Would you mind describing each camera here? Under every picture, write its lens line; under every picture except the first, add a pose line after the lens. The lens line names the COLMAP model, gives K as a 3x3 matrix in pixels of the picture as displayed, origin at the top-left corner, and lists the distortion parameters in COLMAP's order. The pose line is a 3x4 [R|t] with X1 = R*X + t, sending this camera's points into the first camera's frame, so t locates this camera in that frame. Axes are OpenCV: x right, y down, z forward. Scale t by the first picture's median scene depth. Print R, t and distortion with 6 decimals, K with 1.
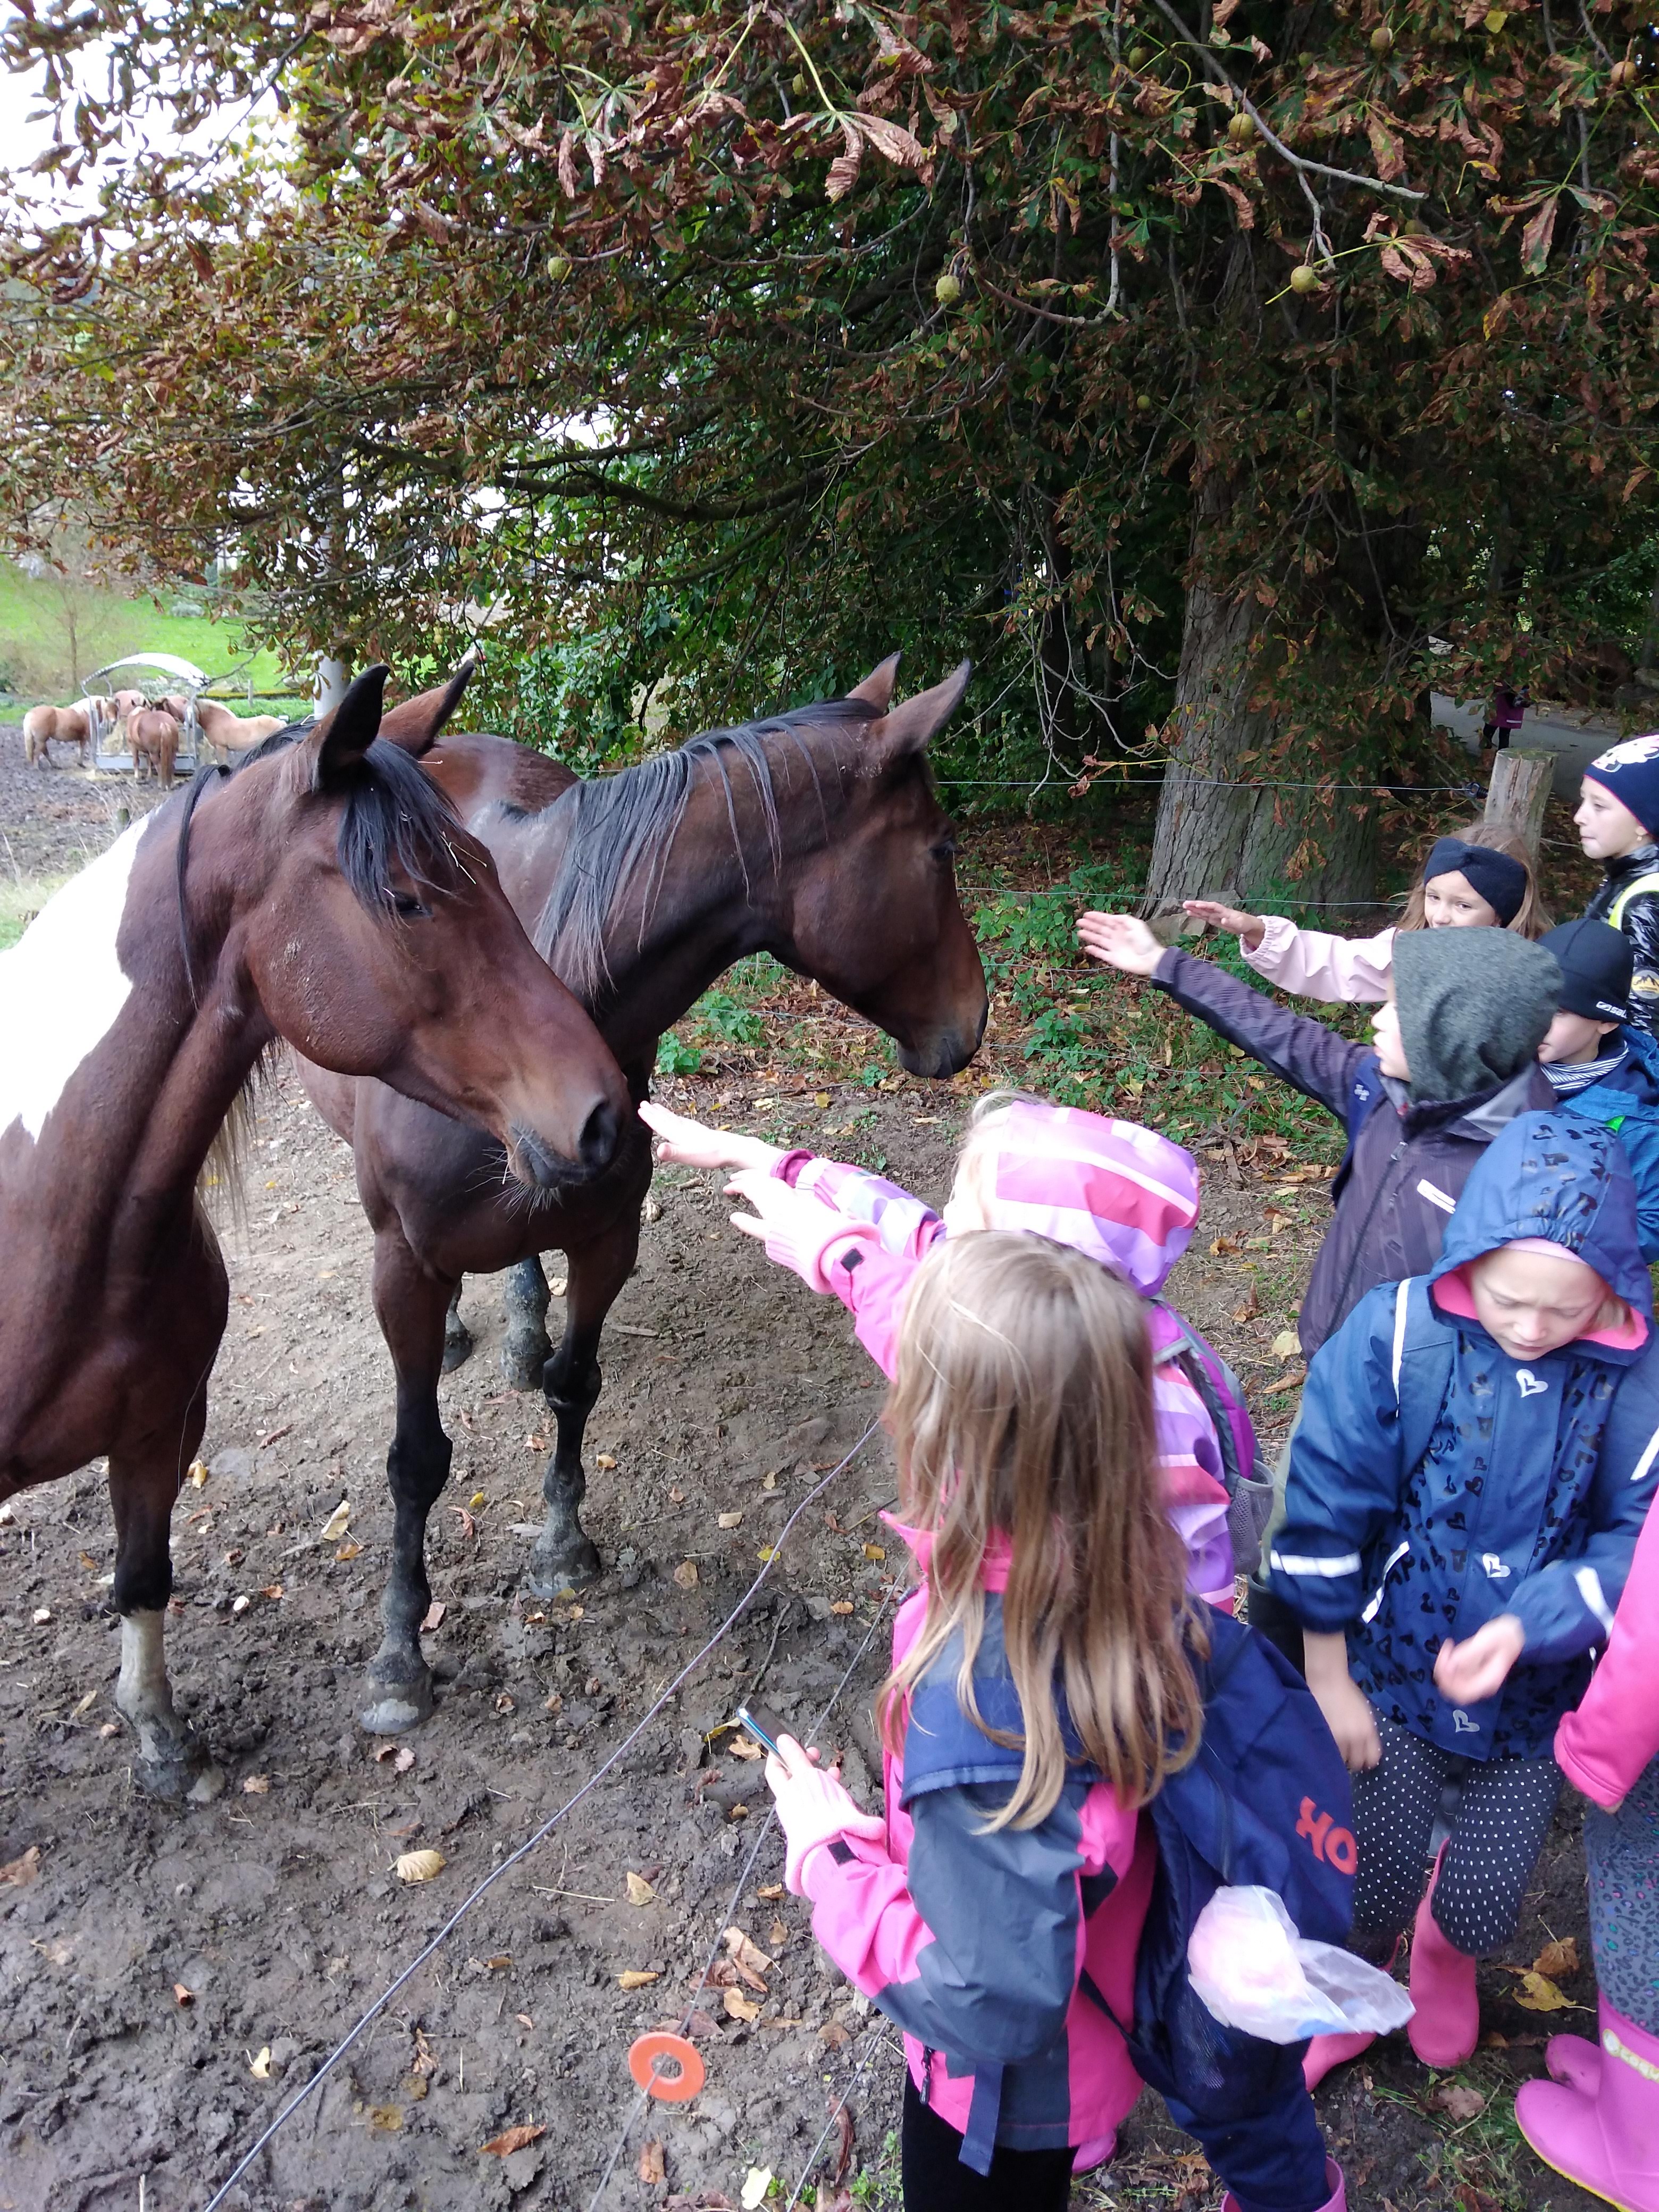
lens RADIAL K [[1684.3, 0, 824.1], [0, 1684.3, 1077.2], [0, 0, 1]] dist [0.024829, -0.057118]
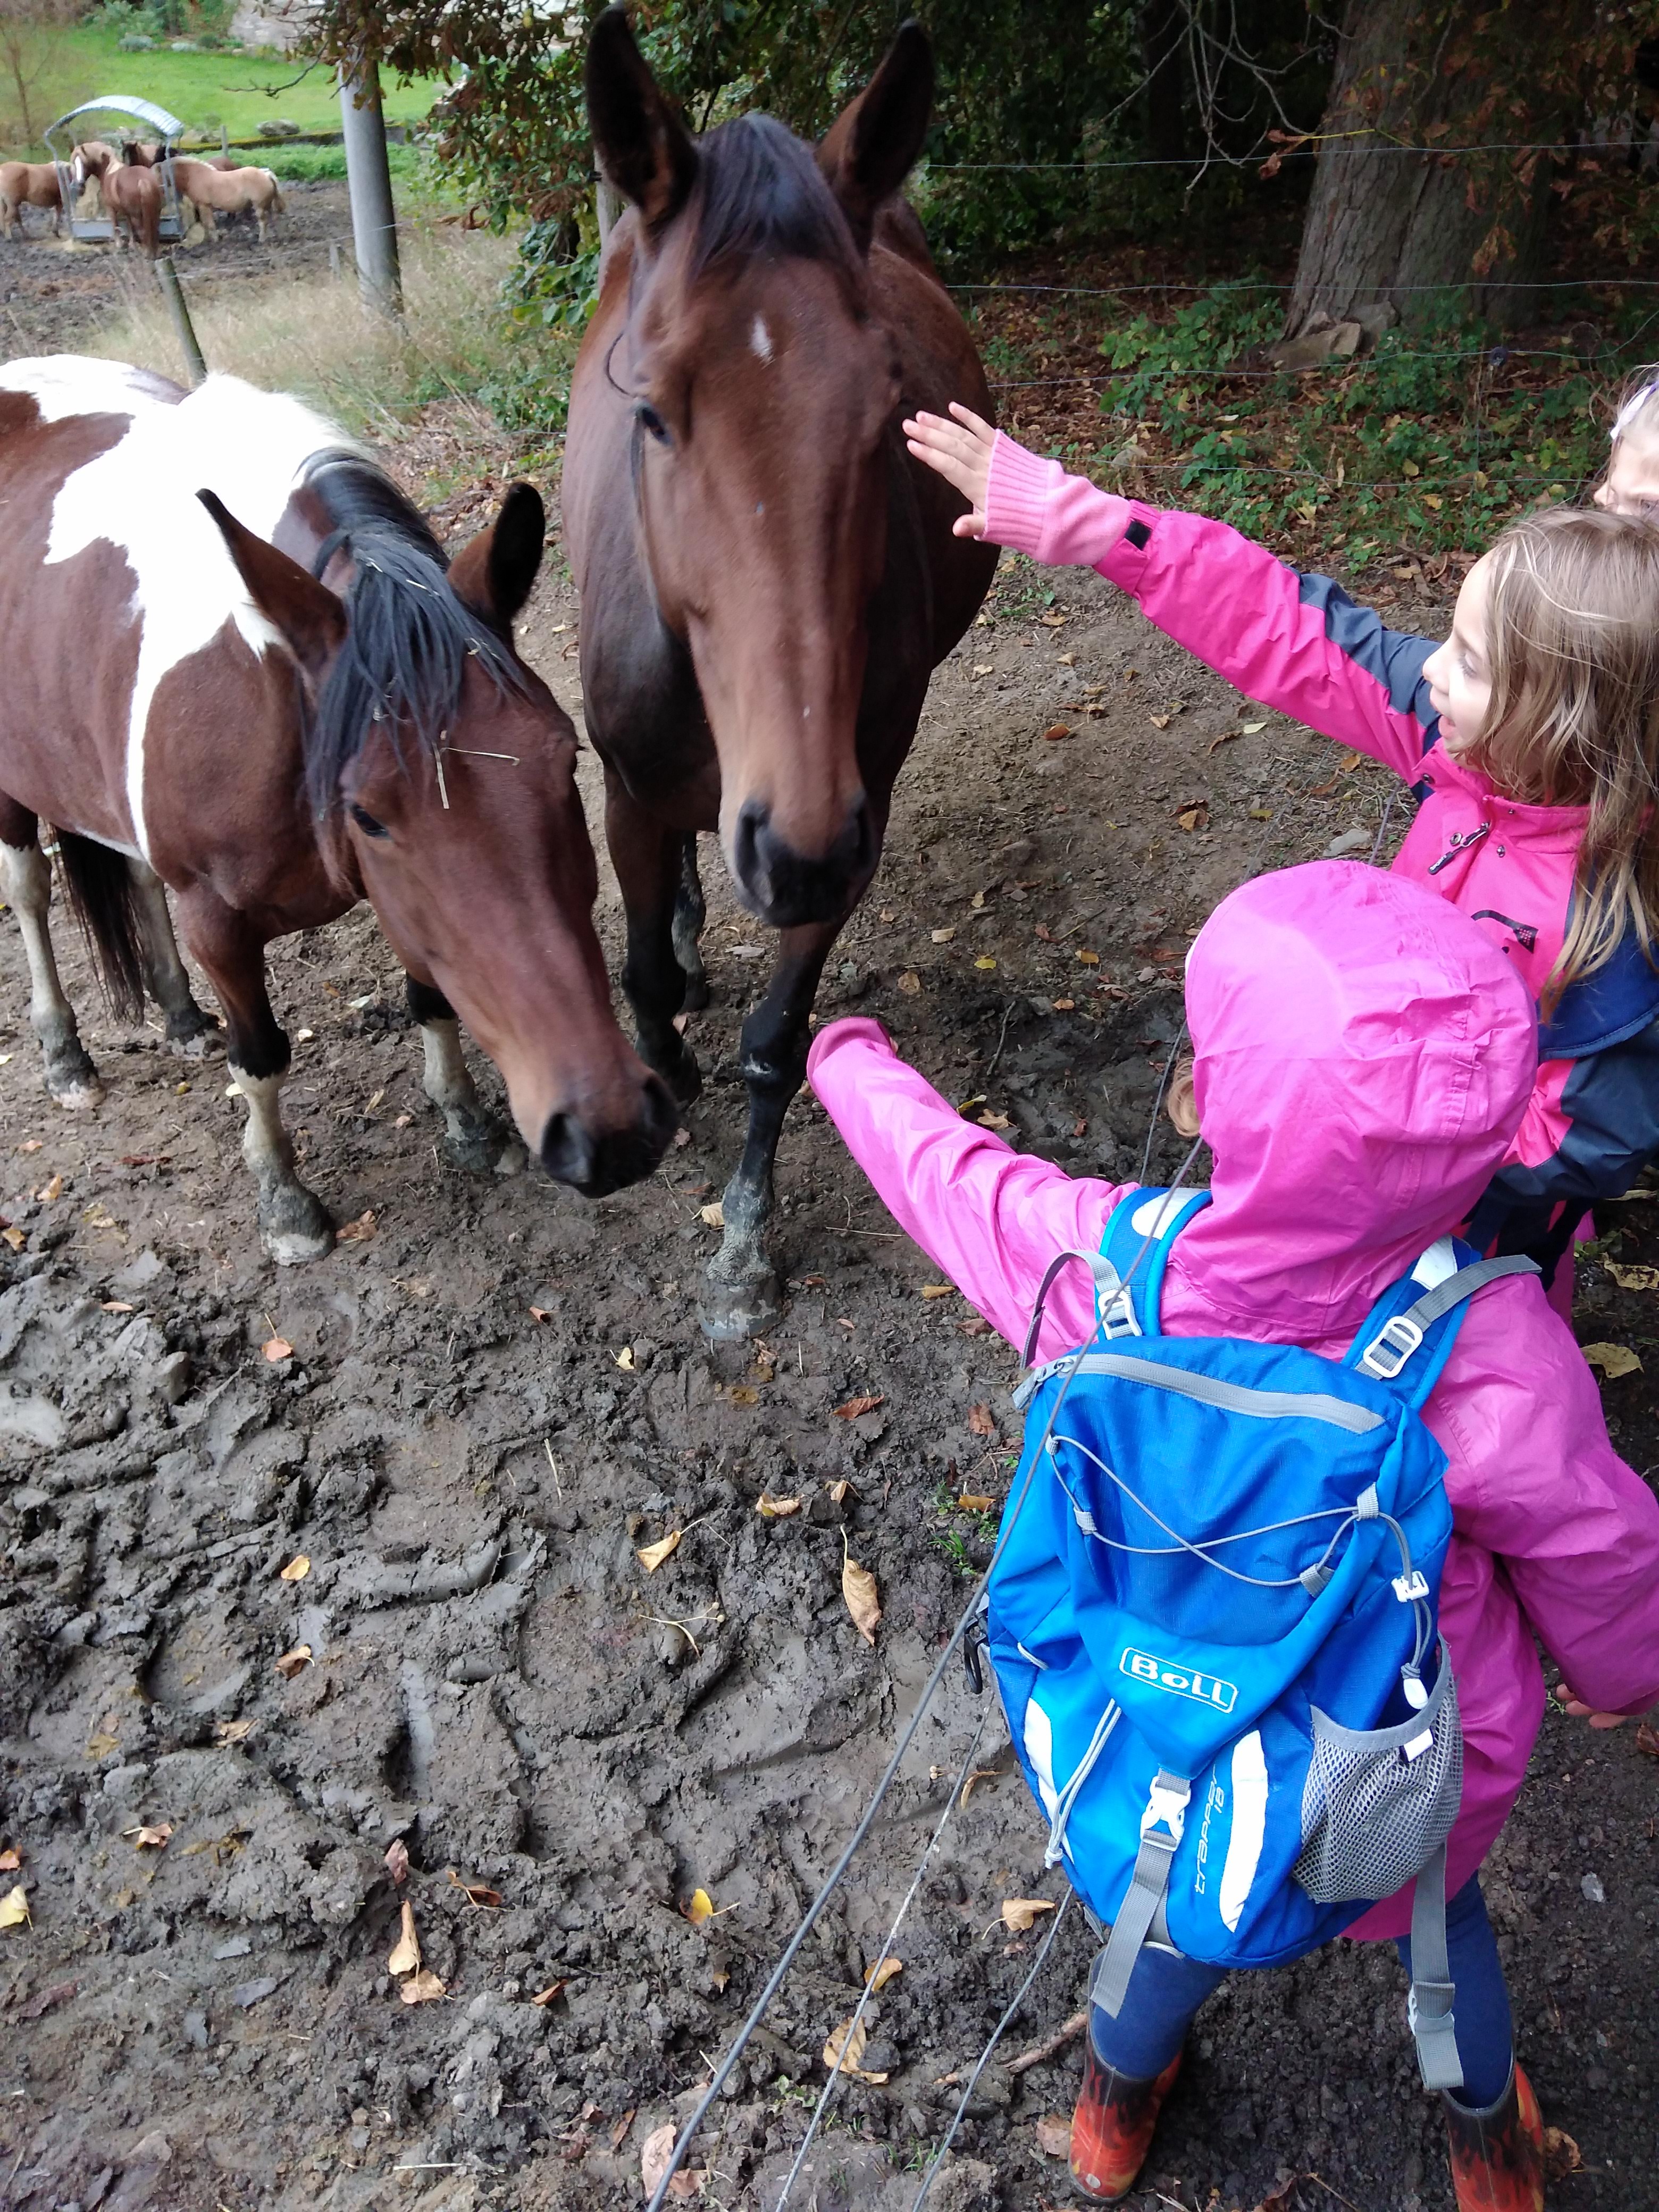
lens RADIAL K [[1696.0, 0, 821.6], [0, 1696.0, 1061.8], [0, 0, 1]] dist [0.084376, -0.191468]
pose [[0.999376, -0.021443, -0.028060, -0.120400], [0.028363, 0.960742, 0.275989, 0.051469], [0.021040, -0.276613, 0.960751, -0.049669]]
